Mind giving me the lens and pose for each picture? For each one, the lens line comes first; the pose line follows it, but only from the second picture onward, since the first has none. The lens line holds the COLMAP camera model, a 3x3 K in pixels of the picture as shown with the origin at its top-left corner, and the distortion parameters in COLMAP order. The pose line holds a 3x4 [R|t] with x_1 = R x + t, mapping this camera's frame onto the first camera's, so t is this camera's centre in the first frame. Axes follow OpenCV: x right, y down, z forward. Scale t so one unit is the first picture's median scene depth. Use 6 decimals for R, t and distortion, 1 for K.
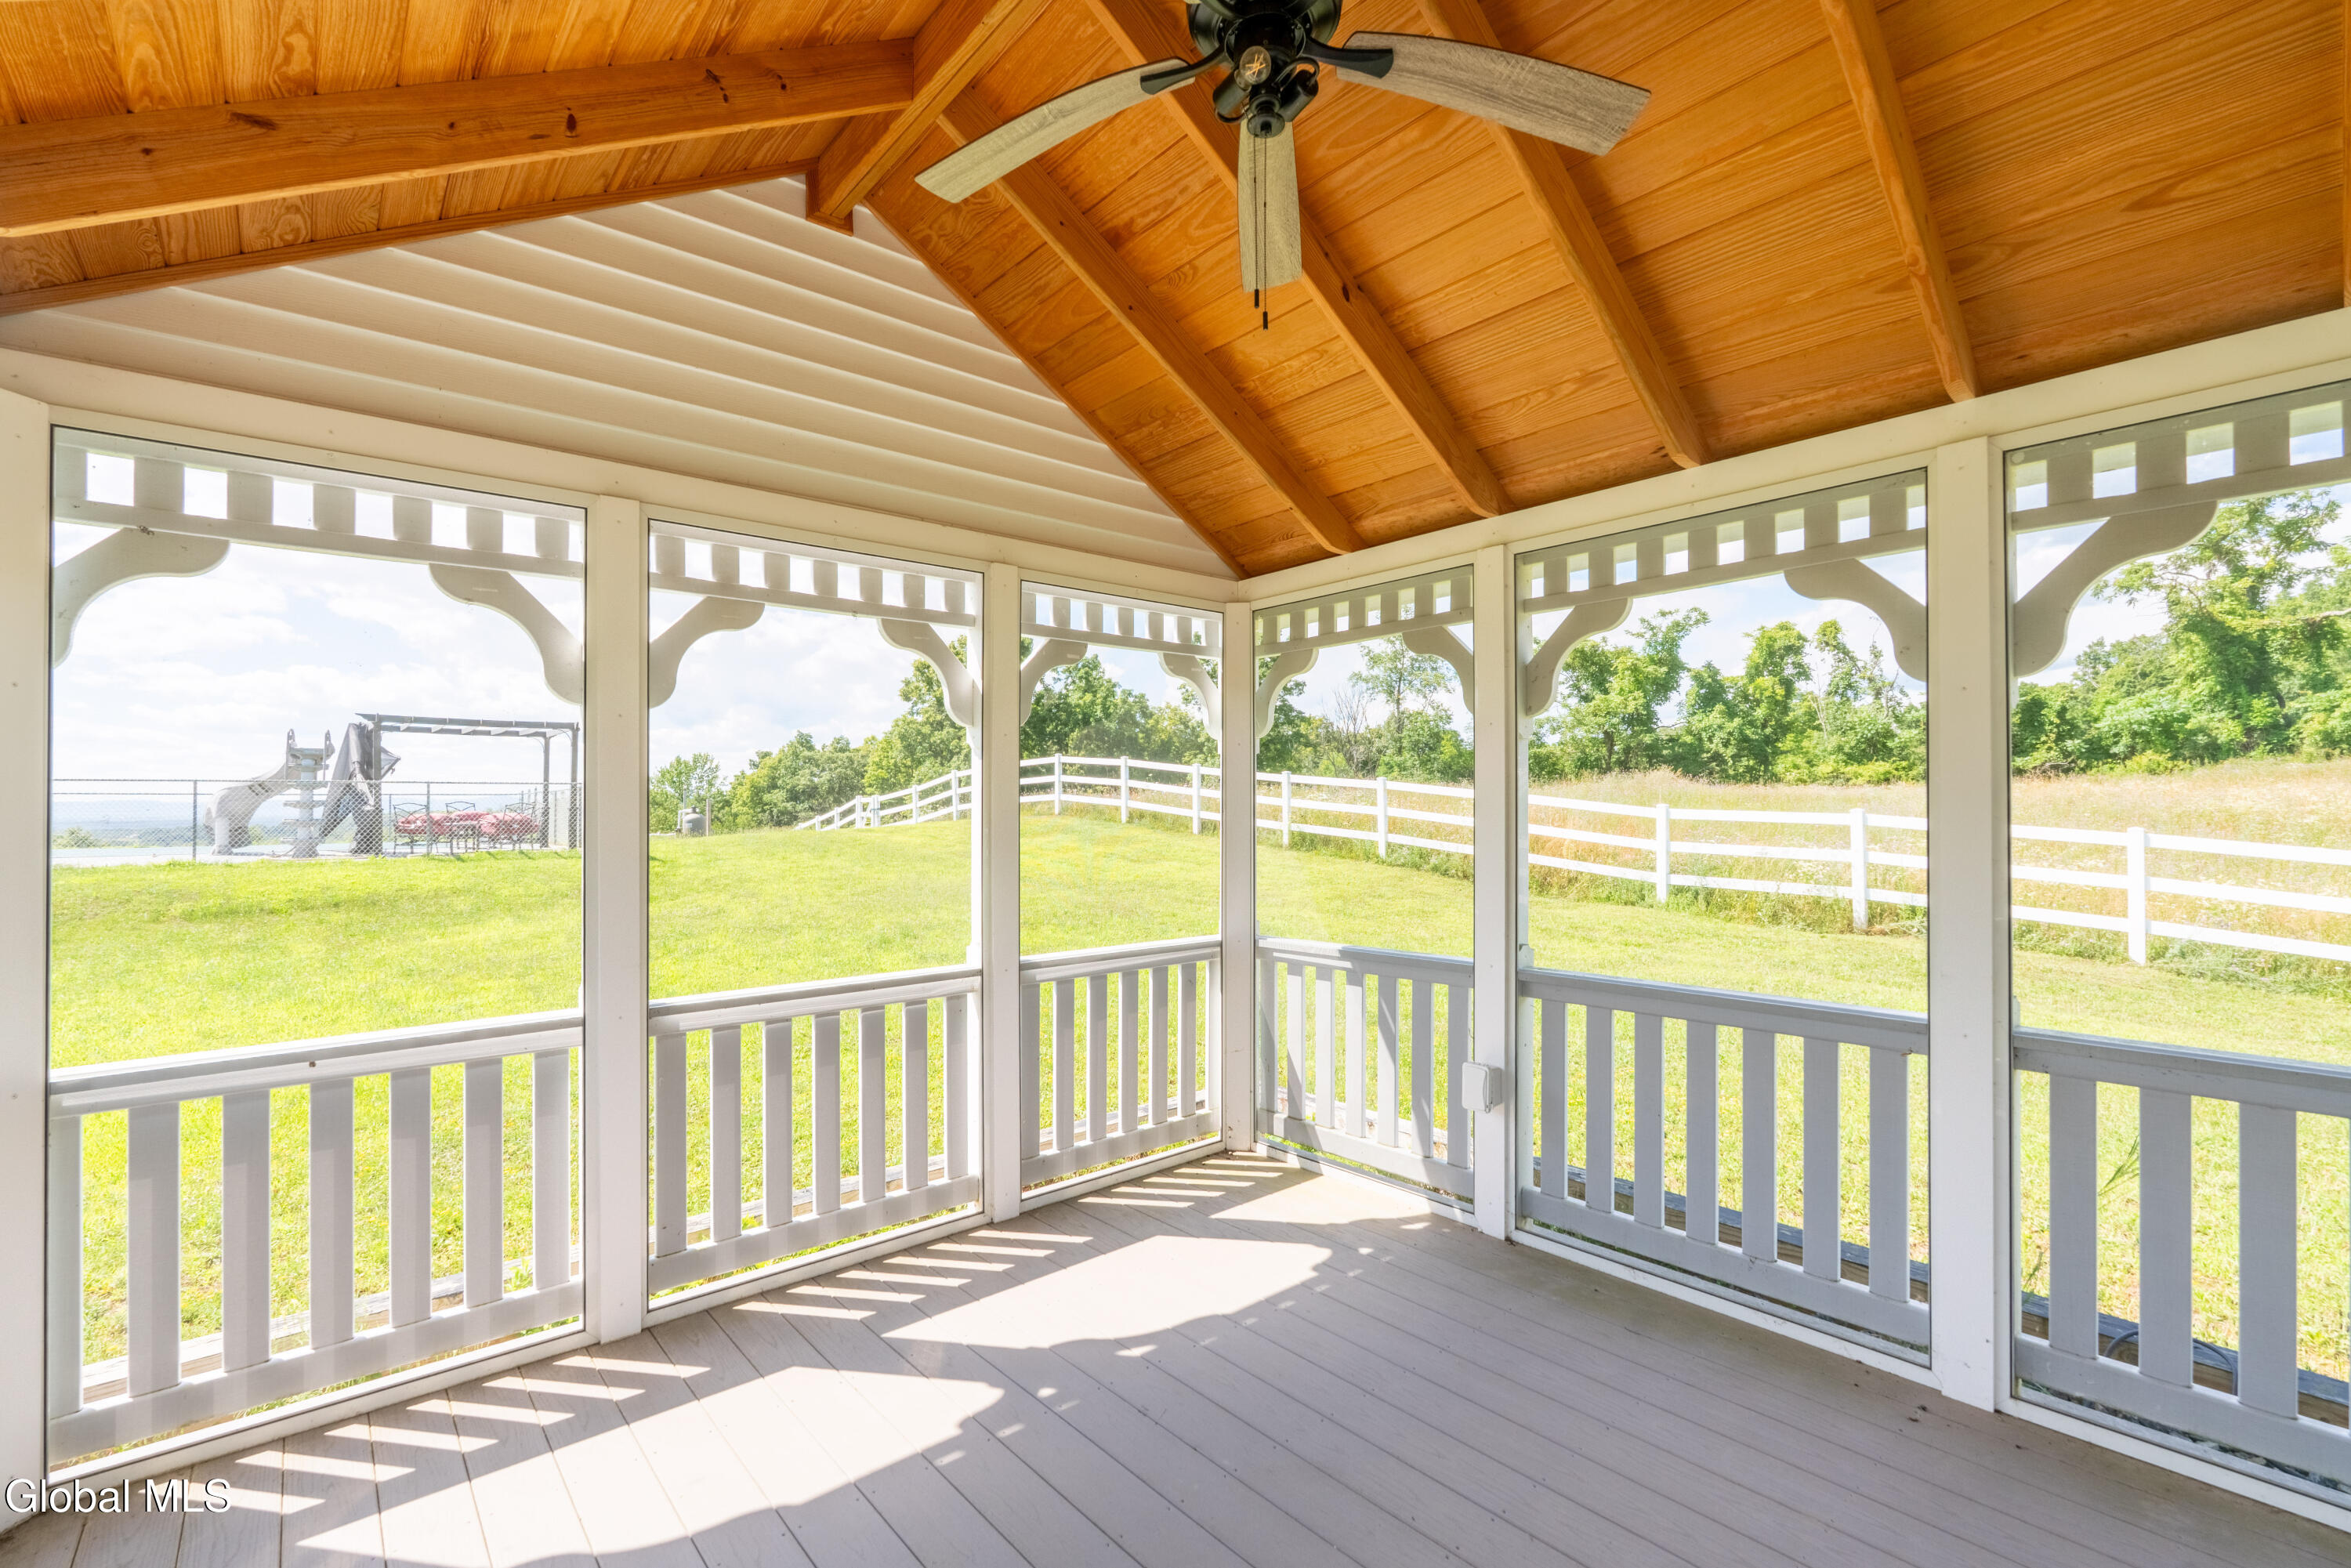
lens RADIAL K [[1102.7, 0, 1181.0], [0, 1102.7, 779.7], [0, 0, 1]] dist [0.002299, 0.000672]
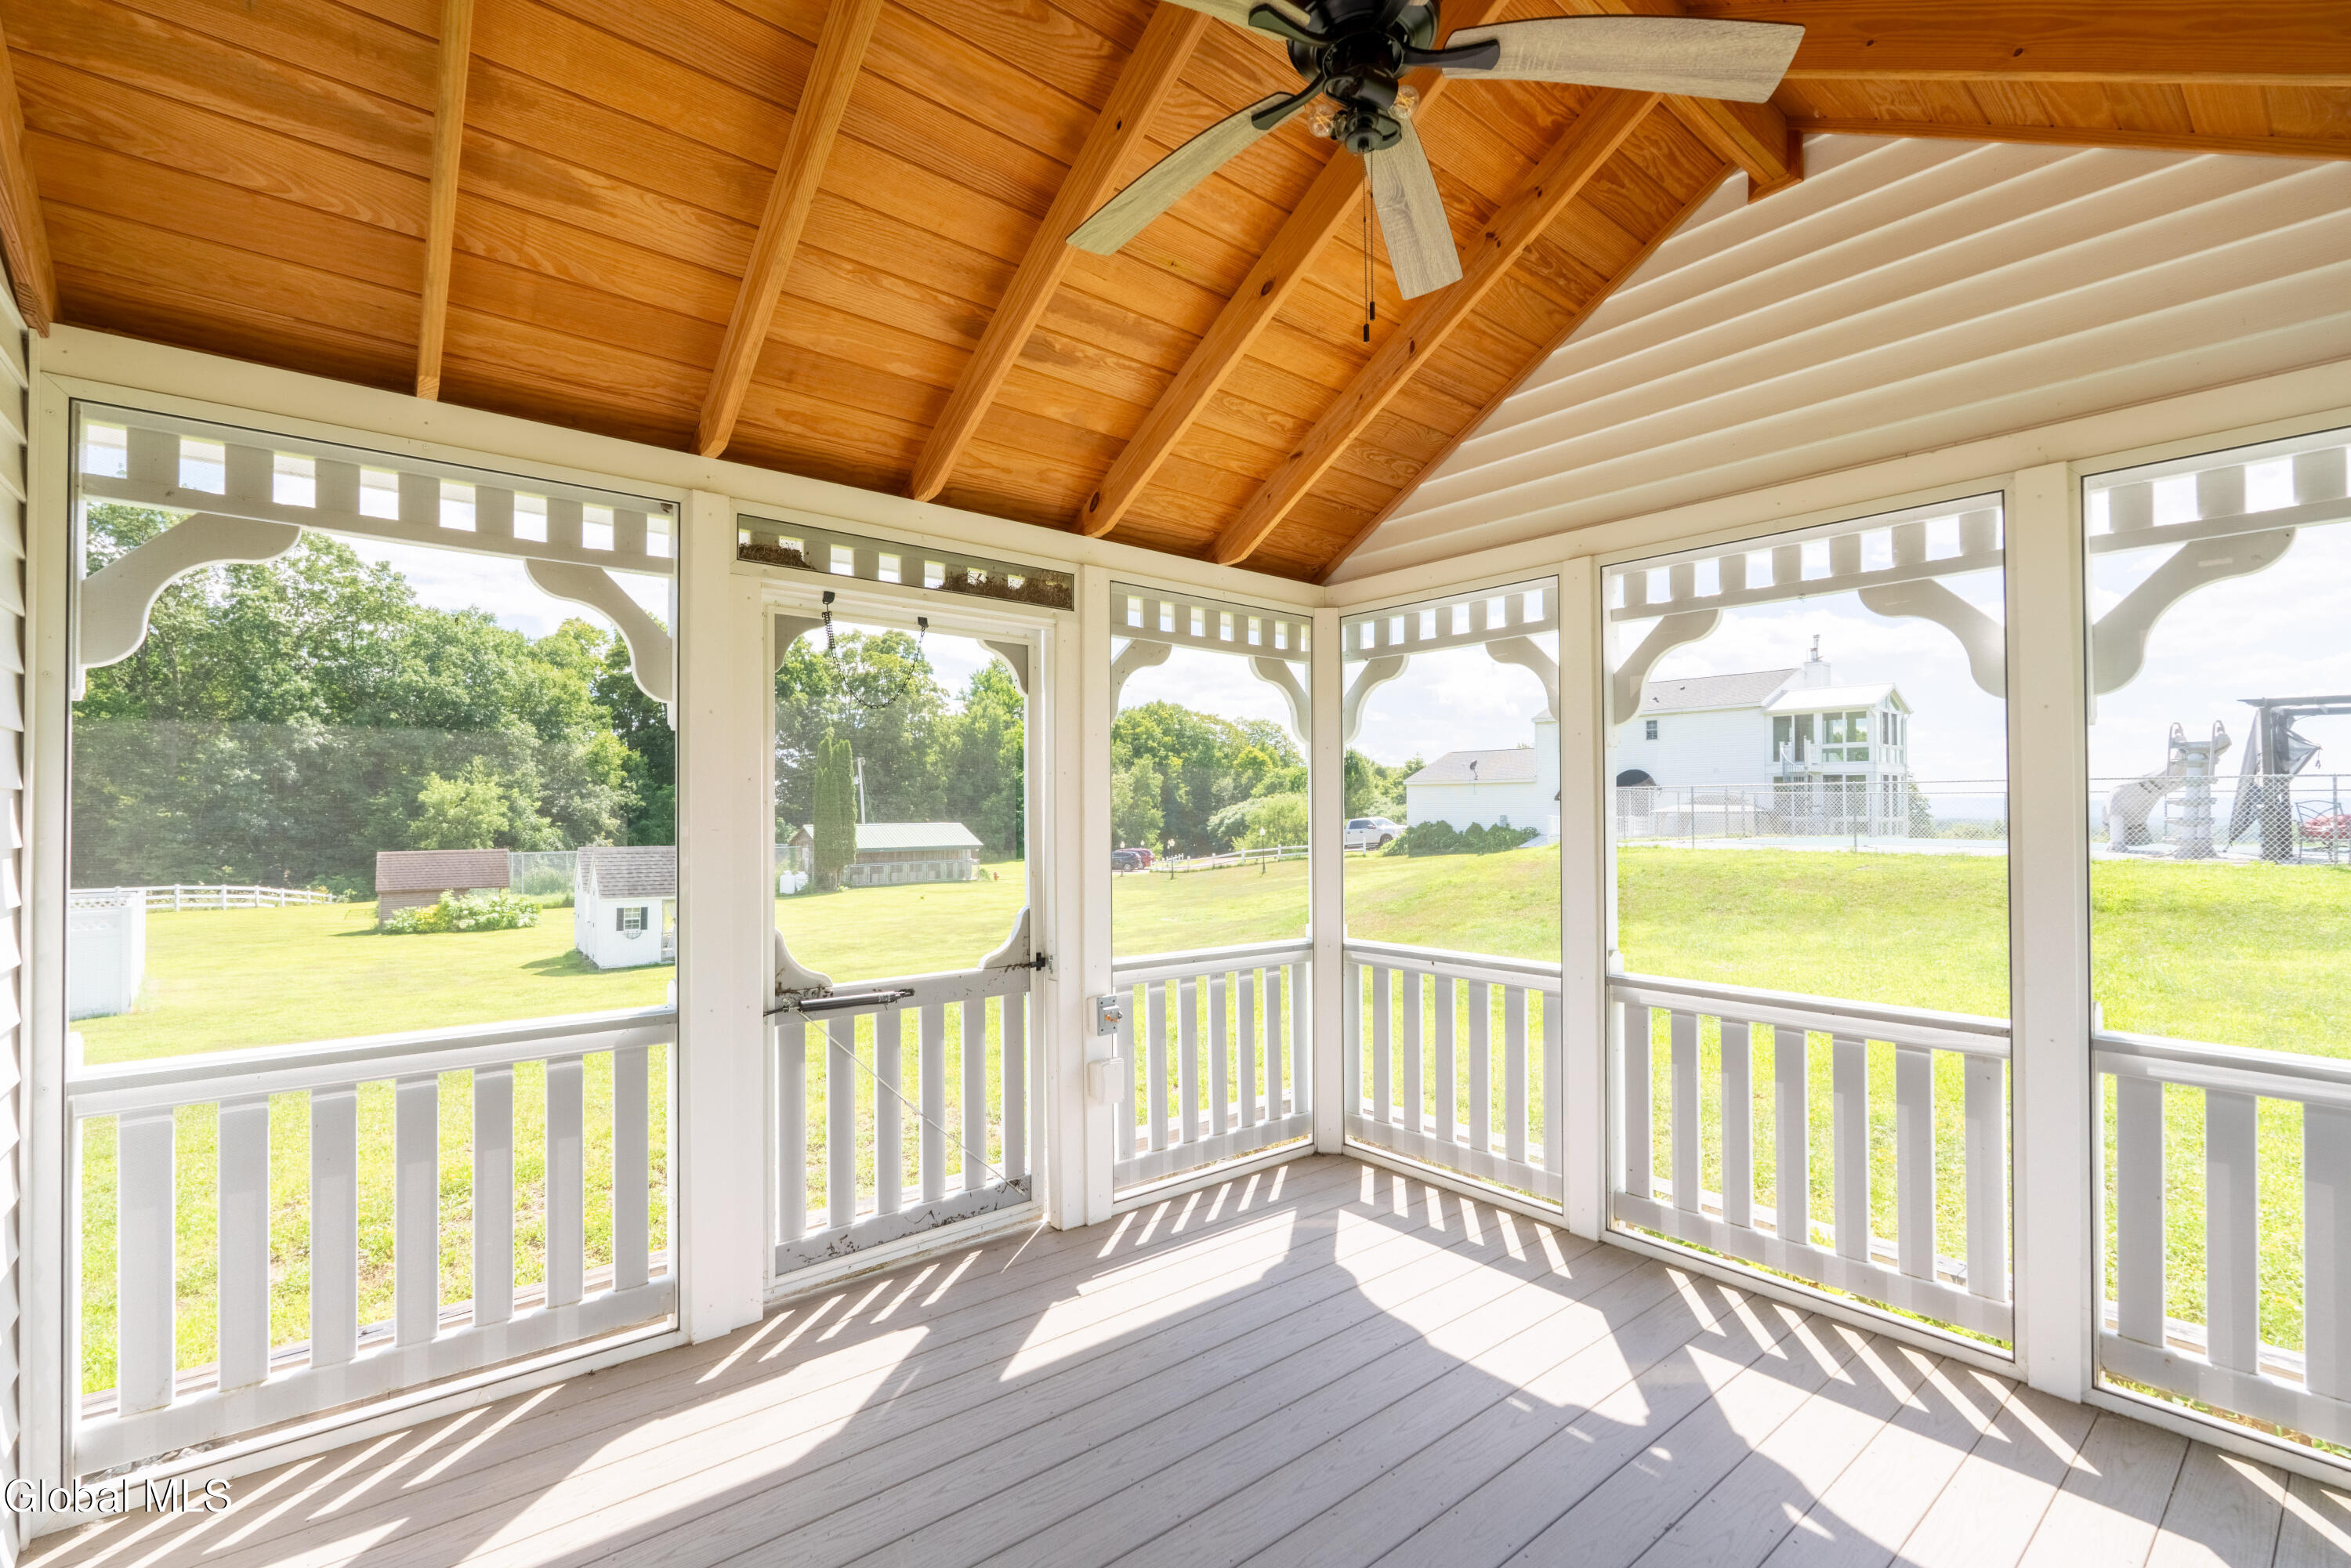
lens RADIAL K [[1025.8, 0, 1167.4], [0, 1025.8, 794.7], [0, 0, 1]] dist [-0.007569, 0.000590]
pose [[-0.051802, -0.010659, -0.998601, 0.460284], [0.023979, 0.999641, -0.011914, 0.009039], [0.998369, -0.024563, -0.051527, 0.414692]]
